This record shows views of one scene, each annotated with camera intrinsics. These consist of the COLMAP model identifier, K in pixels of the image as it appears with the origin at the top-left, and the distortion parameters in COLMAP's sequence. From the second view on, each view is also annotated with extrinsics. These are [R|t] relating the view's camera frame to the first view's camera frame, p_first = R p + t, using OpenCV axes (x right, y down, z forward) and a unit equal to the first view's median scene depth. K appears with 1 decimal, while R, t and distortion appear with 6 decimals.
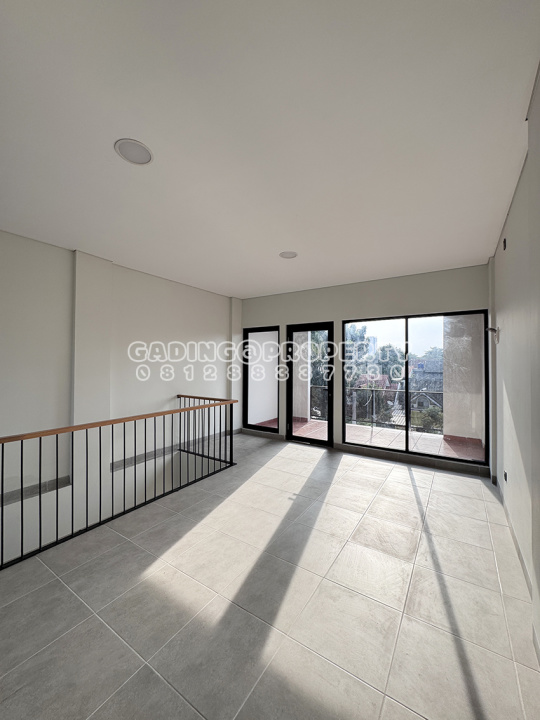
lens RADIAL K [[287.4, 0, 270.6], [0, 287.4, 359.9], [0, 0, 1]] dist [-0.003723, 0.000930]
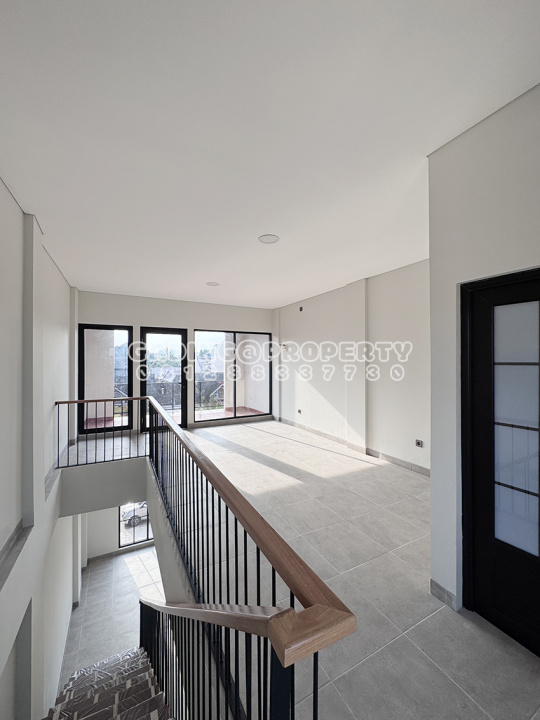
lens RADIAL K [[287.4, 0, 271.2], [0, 287.4, 359.8], [0, 0, 1]] dist [-0.003723, 0.000930]
pose [[0.484065, 0.000836, 0.875032, -0.714060], [-0.003828, 0.999992, 0.001162, 0.000128], [-0.875024, -0.003912, 0.484064, 0.062812]]
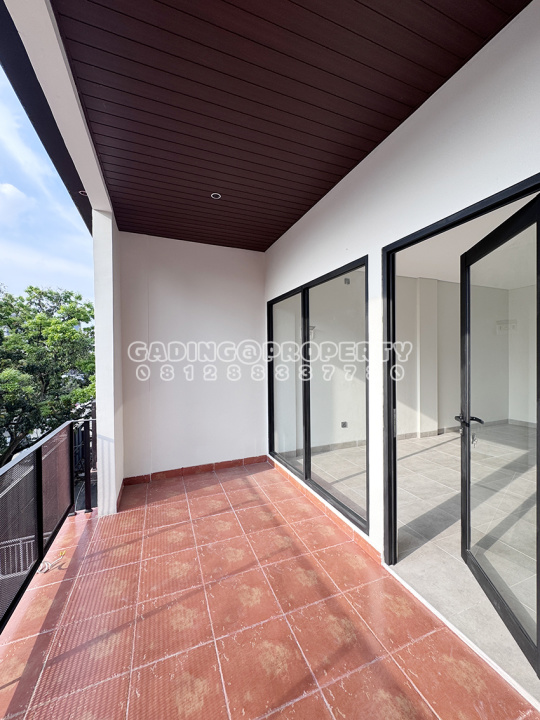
lens RADIAL K [[287.4, 0, 271.0], [0, 287.4, 360.6], [0, 0, 1]] dist [-0.003723, 0.000930]
pose [[-0.817646, -0.001994, 0.575717, 0.122458], [0.004950, 0.999933, 0.010494, 0.019215], [-0.575700, 0.011430, -0.817581, 1.415421]]
